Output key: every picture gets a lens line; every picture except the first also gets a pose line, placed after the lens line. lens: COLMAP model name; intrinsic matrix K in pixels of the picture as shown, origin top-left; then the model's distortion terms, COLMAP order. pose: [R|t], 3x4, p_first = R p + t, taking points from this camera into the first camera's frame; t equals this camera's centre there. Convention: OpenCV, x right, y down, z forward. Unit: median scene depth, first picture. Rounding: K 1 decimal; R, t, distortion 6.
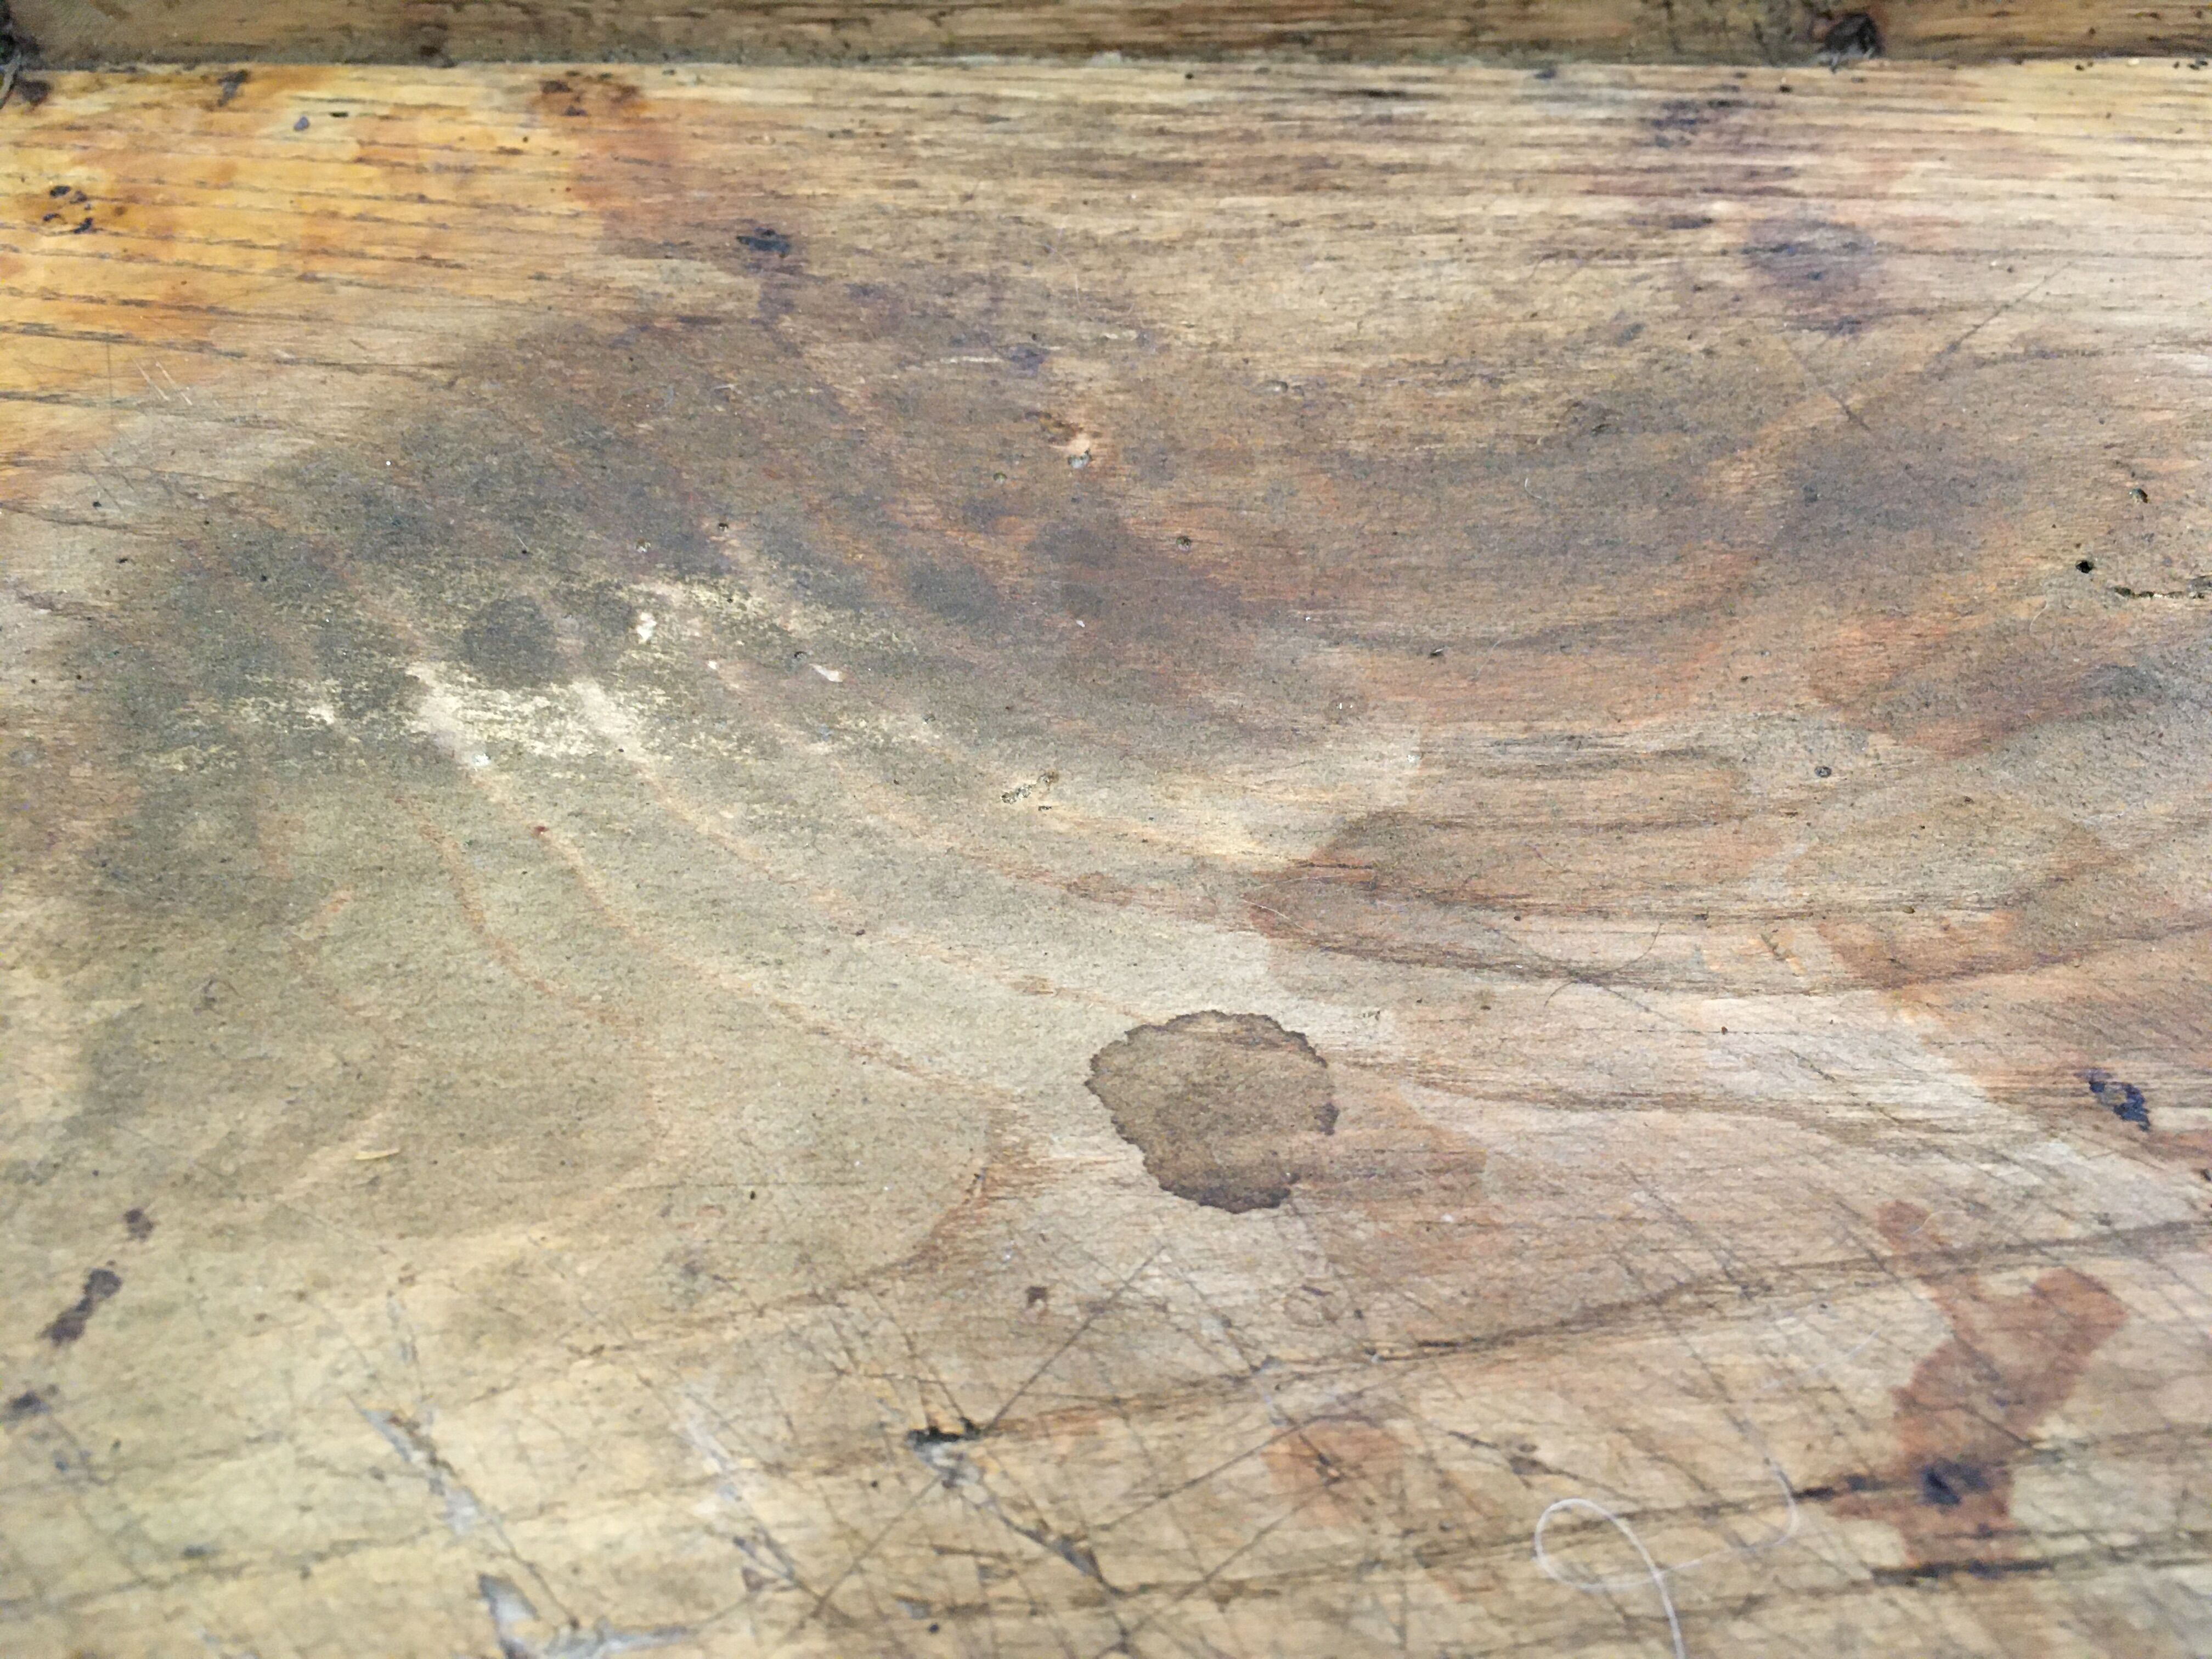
lens RADIAL K [[1925.0, 0, 1099.8], [0, 1925.0, 839.0], [0, 0, 1]] dist [0.068535, -0.134257]
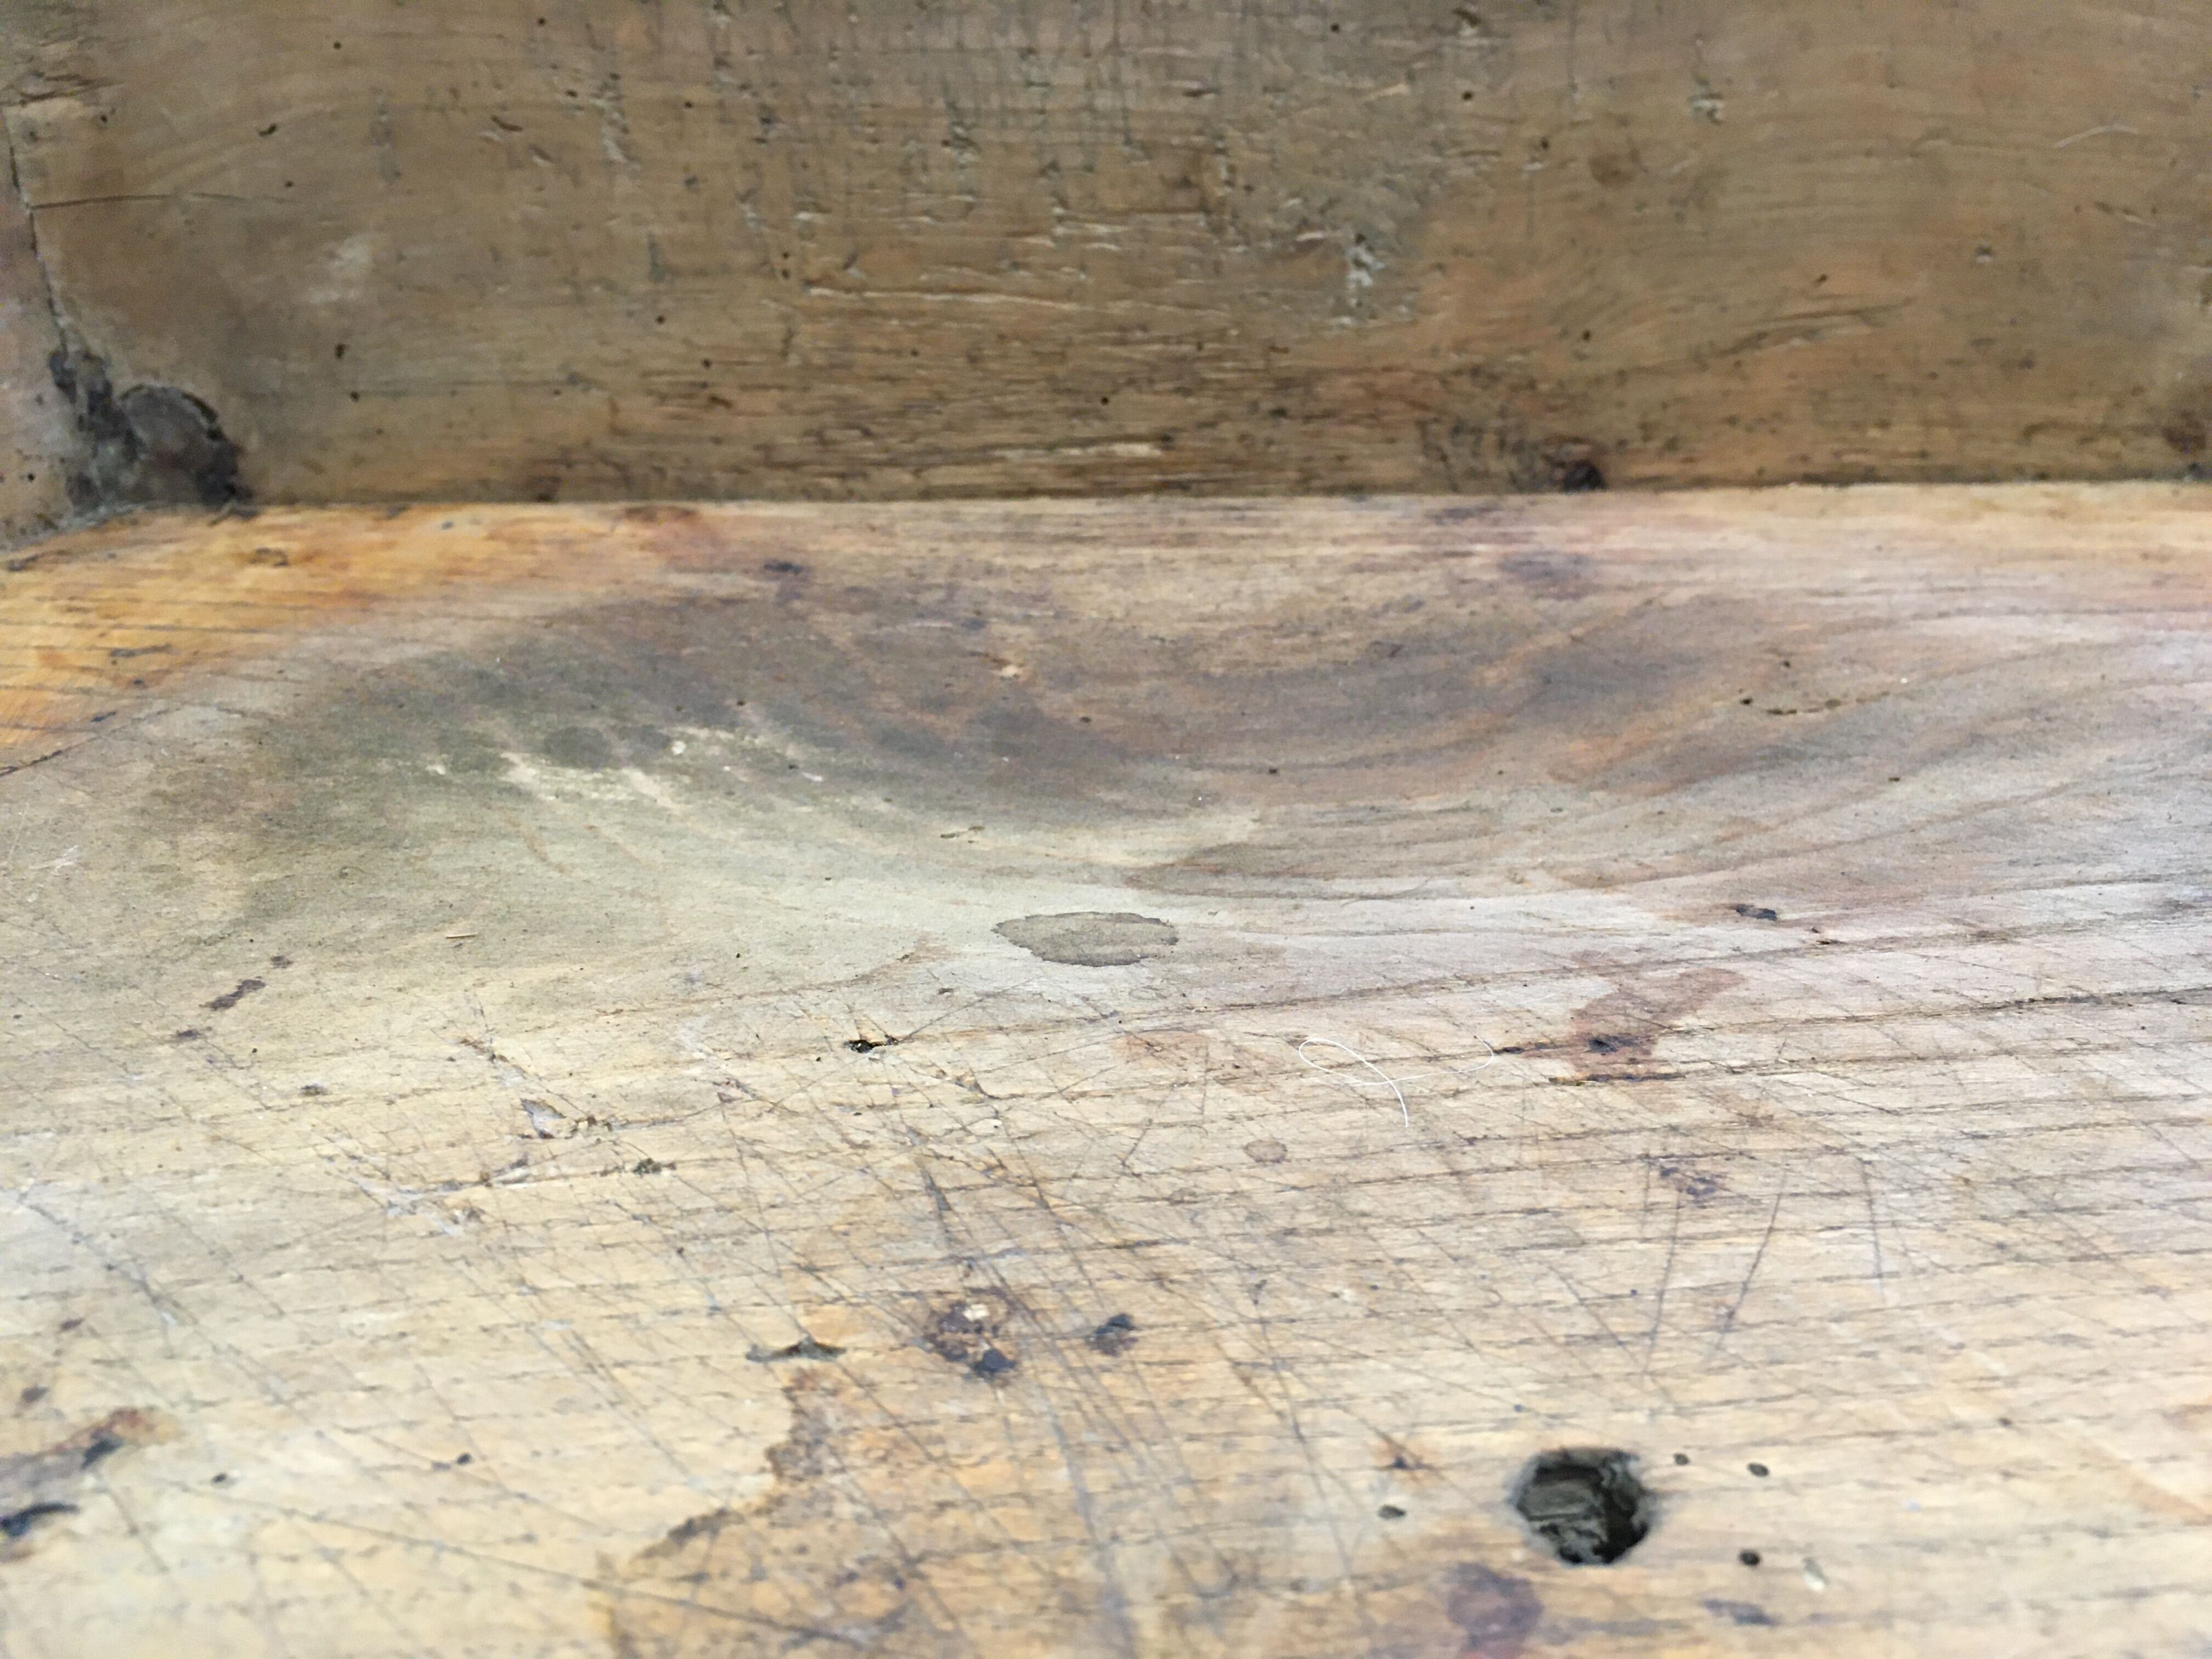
lens RADIAL K [[1925.0, 0, 1099.8], [0, 1925.0, 839.0], [0, 0, 1]] dist [0.068535, -0.134257]
pose [[0.999951, -0.009149, 0.003903, 0.049414], [0.009945, 0.913637, -0.406410, 0.480620], [0.000152, 0.406429, 0.913682, -0.190575]]
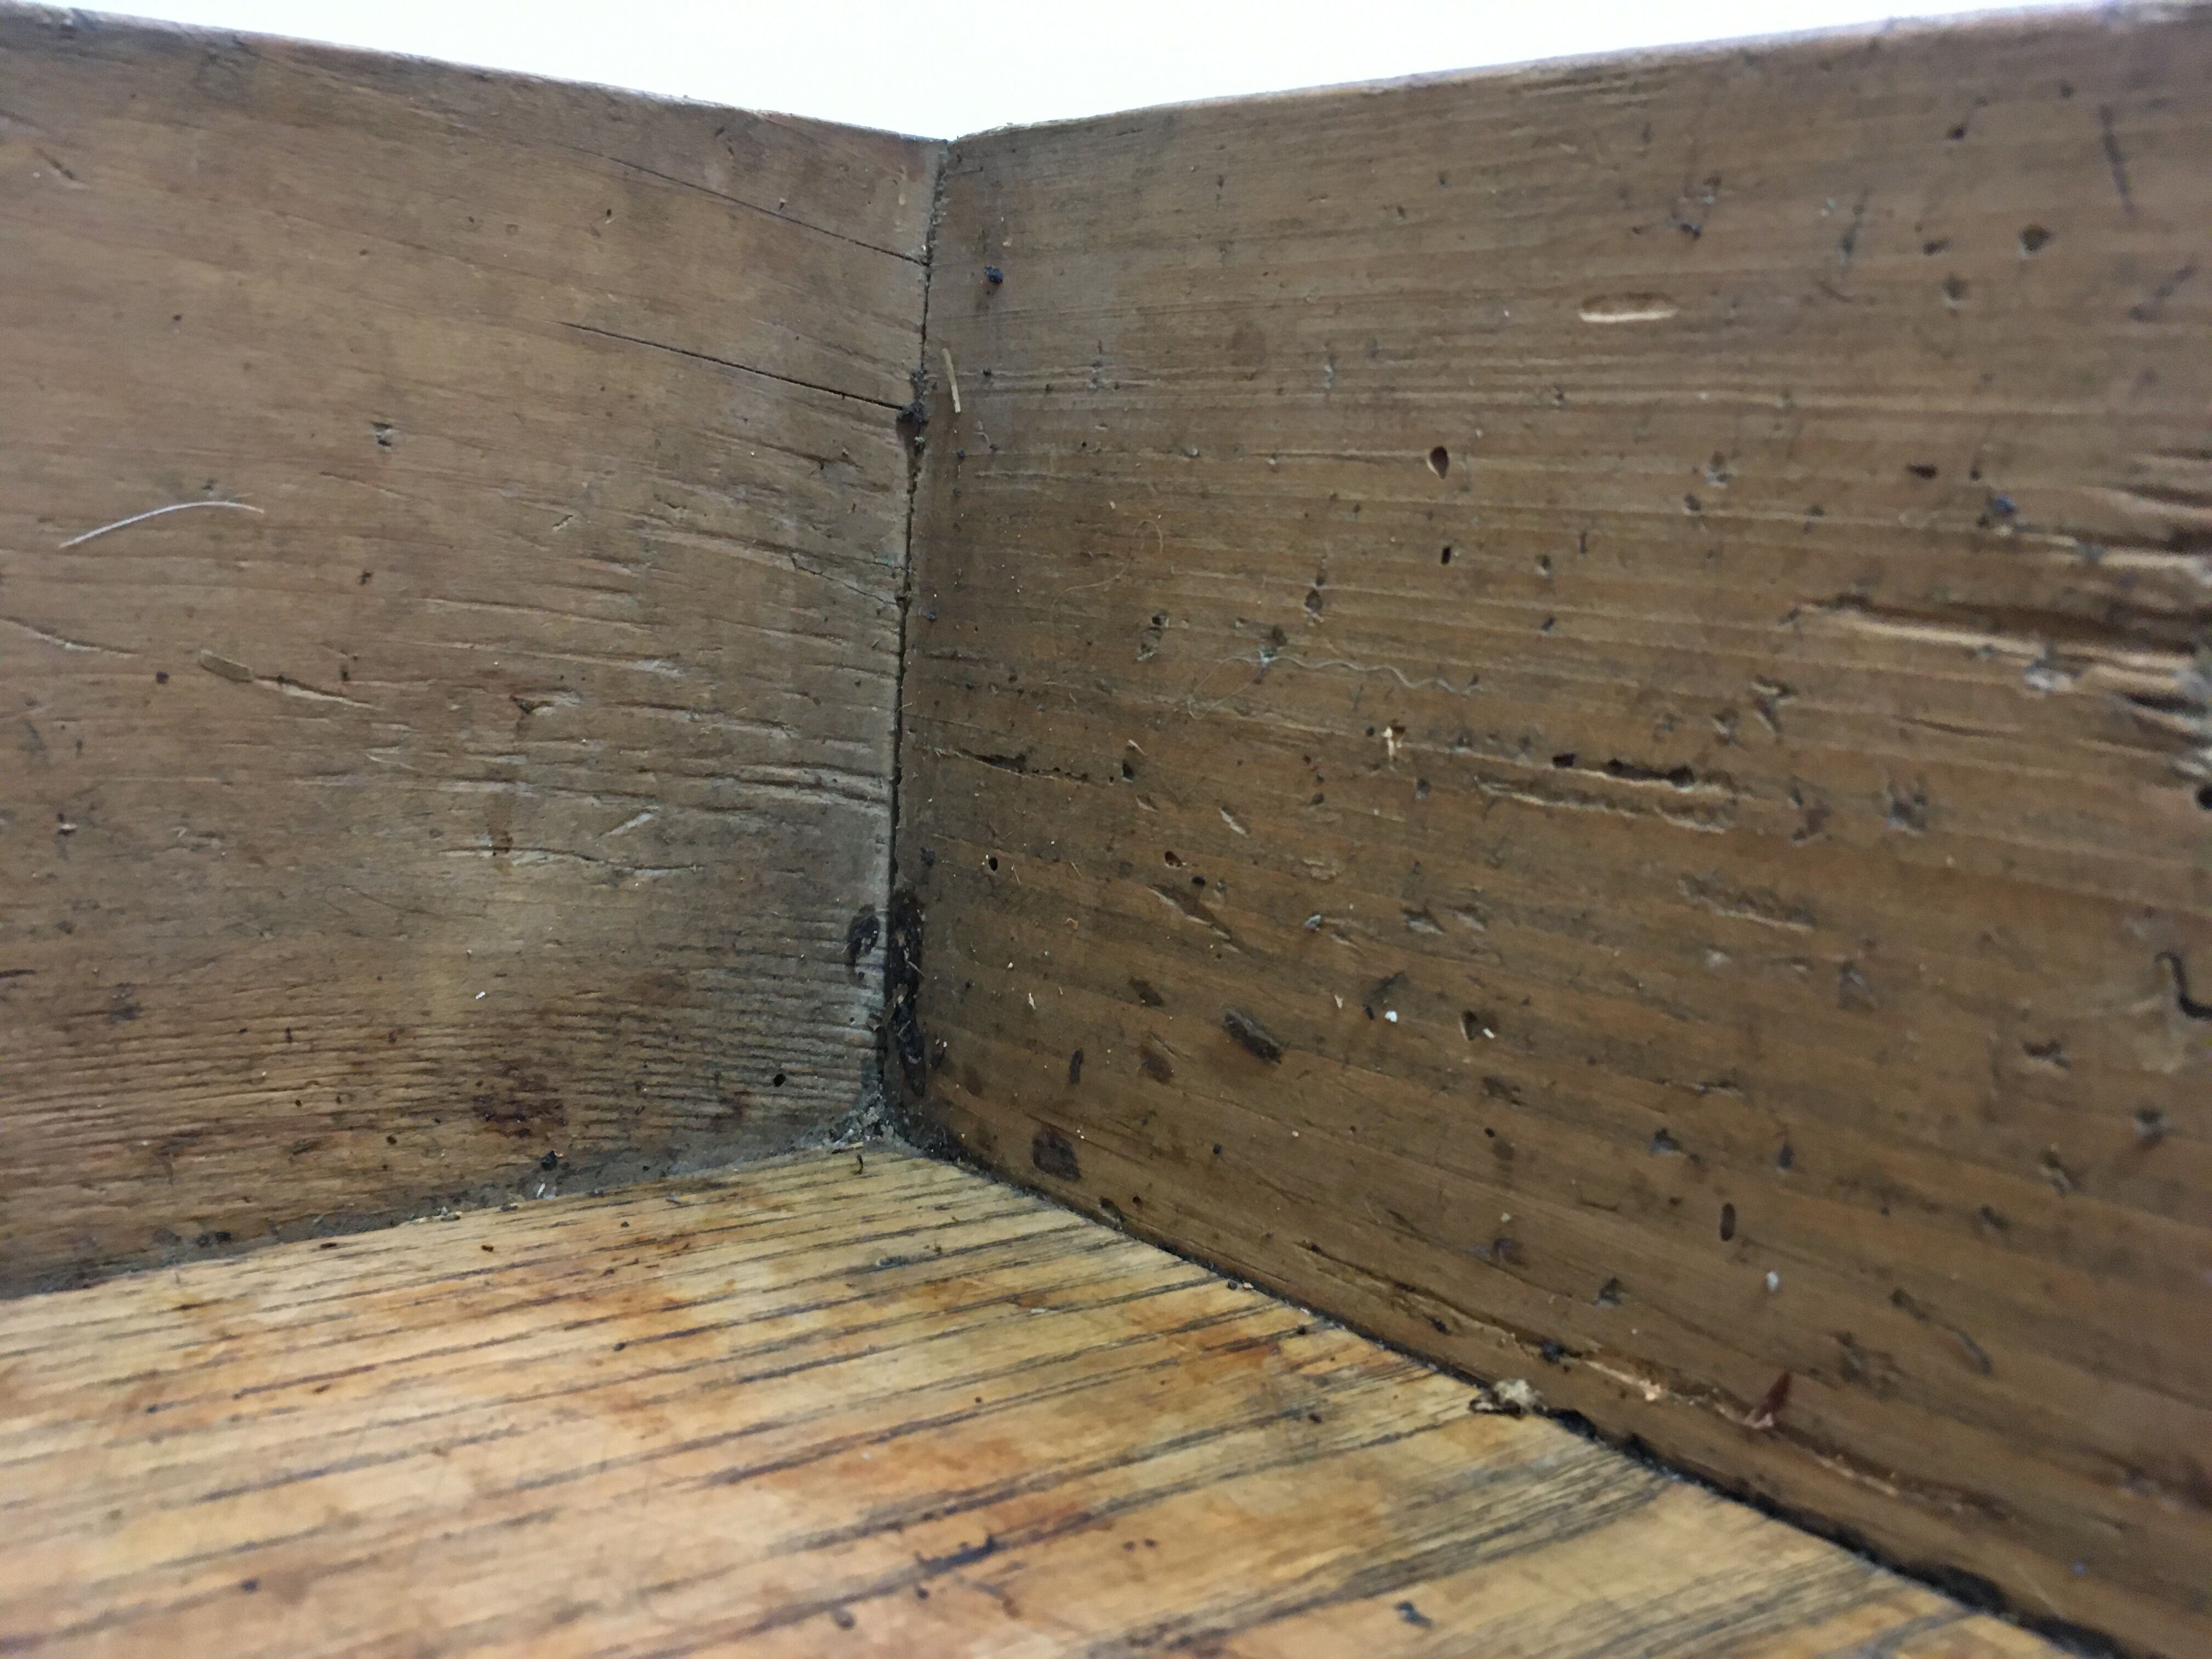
lens RADIAL K [[1925.0, 0, 1099.8], [0, 1925.0, 839.0], [0, 0, 1]] dist [0.068535, -0.134257]
pose [[0.825638, -0.075156, 0.559172, 0.781802], [0.388485, 0.794446, -0.466834, -0.145386], [-0.409146, 0.602666, 0.685122, 0.490507]]
